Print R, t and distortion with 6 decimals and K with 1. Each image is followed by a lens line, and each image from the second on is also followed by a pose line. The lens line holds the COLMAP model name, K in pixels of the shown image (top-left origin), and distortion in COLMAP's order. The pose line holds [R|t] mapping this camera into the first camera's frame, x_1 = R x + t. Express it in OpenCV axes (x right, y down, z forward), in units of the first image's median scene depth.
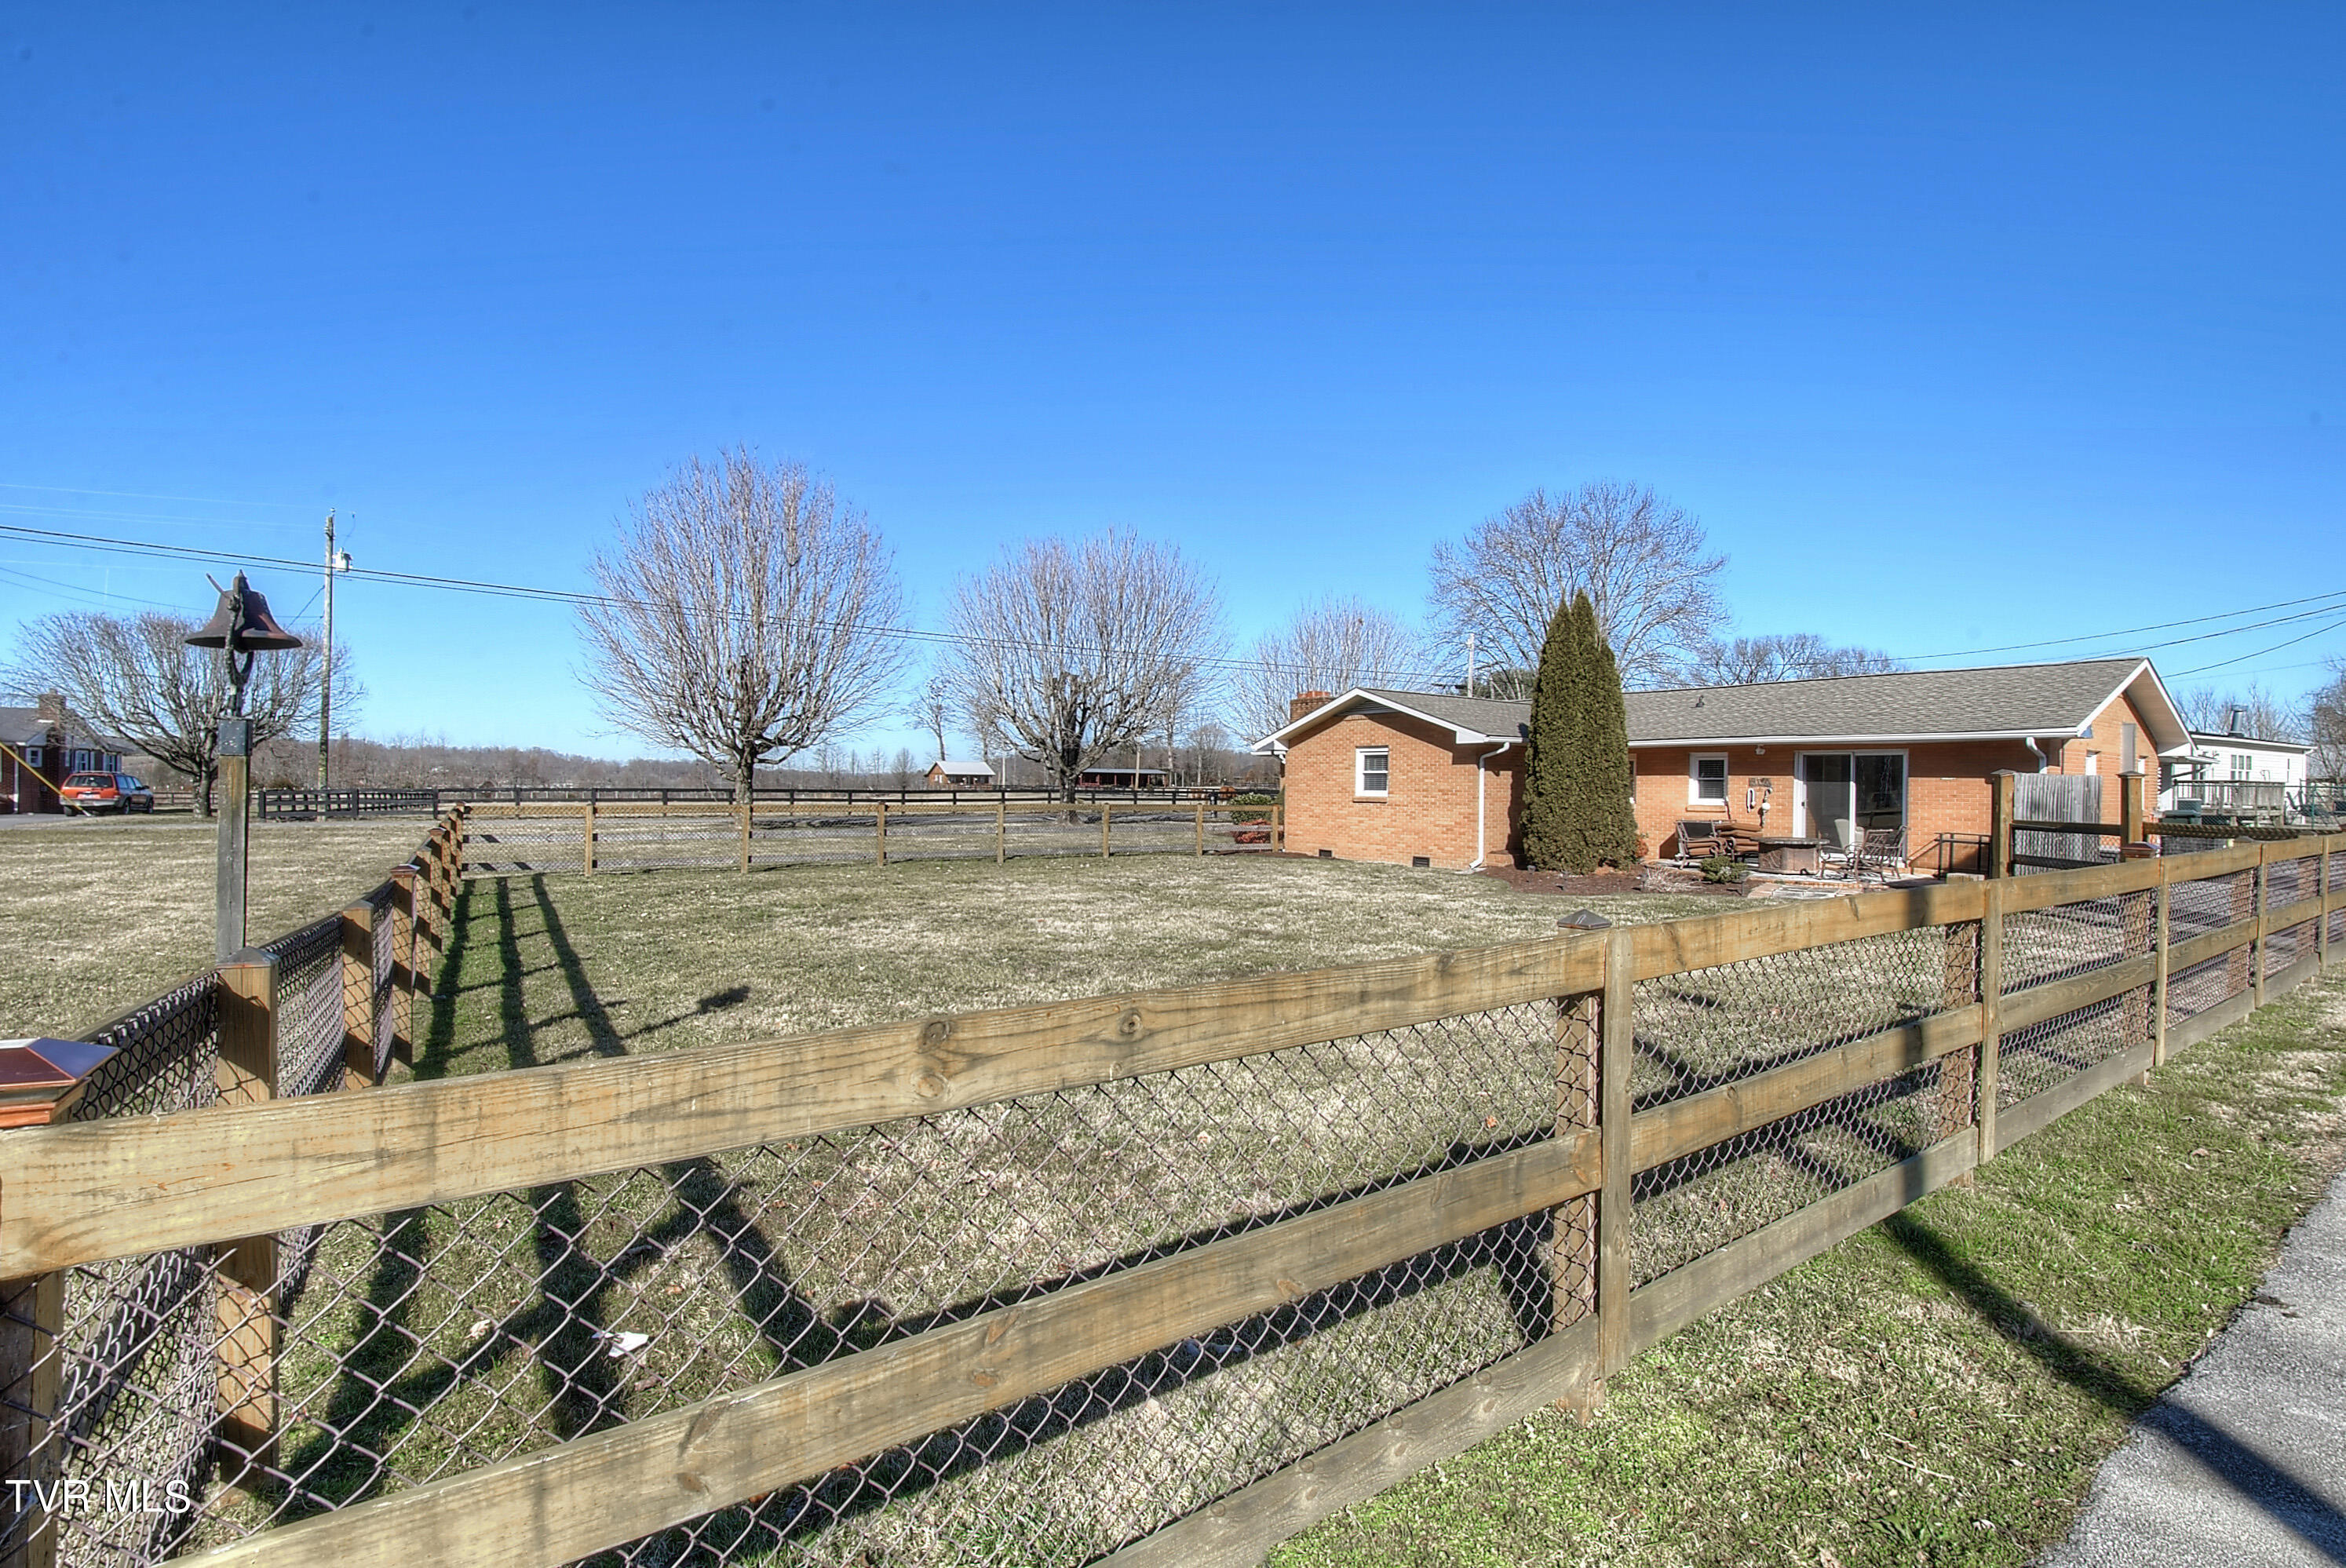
lens RADIAL K [[1061.3, 0, 1173.0], [0, 1061.3, 784.0], [0, 0, 1]] dist [0.001332, -0.007050]
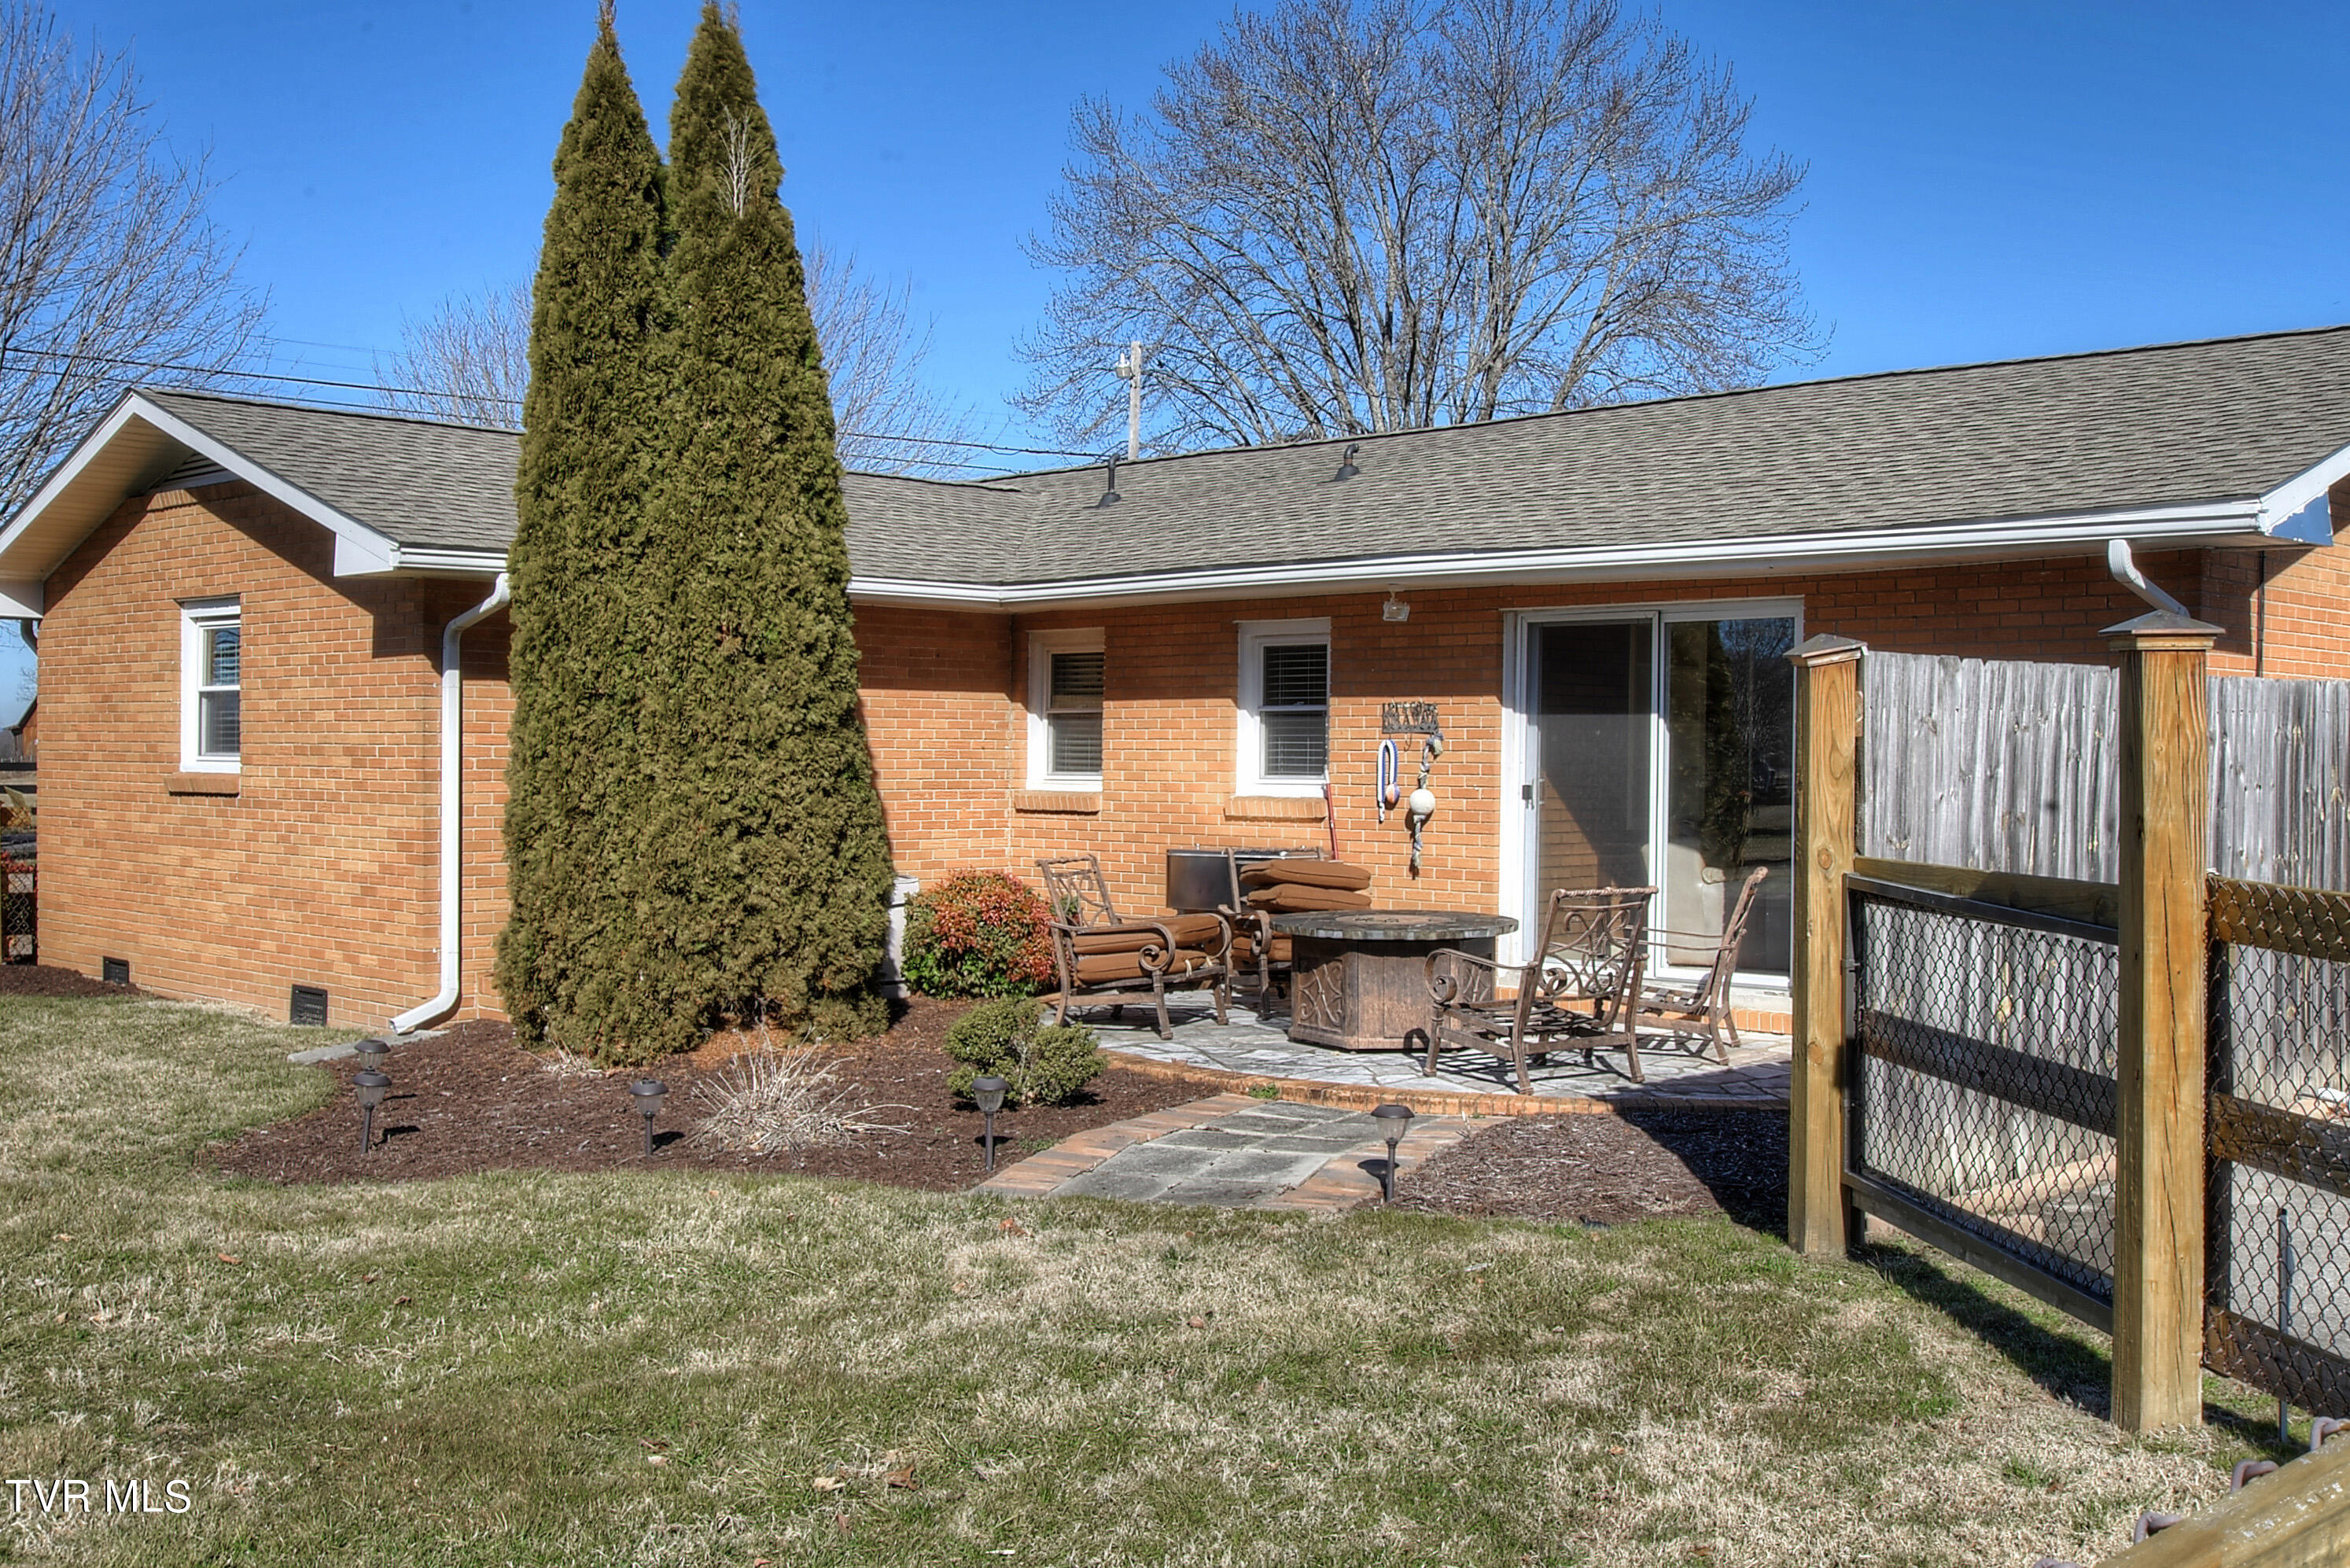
lens RADIAL K [[2512.5, 0, 1175.0], [0, 2512.5, 784.0], [0, 0, 1]] dist [-0.010526, -0.003201]
pose [[0.986008, -0.003303, 0.166663, 0.372279], [0.001443, 0.999935, 0.011283, 0.008232], [-0.166689, -0.010885, 0.985949, 0.327991]]
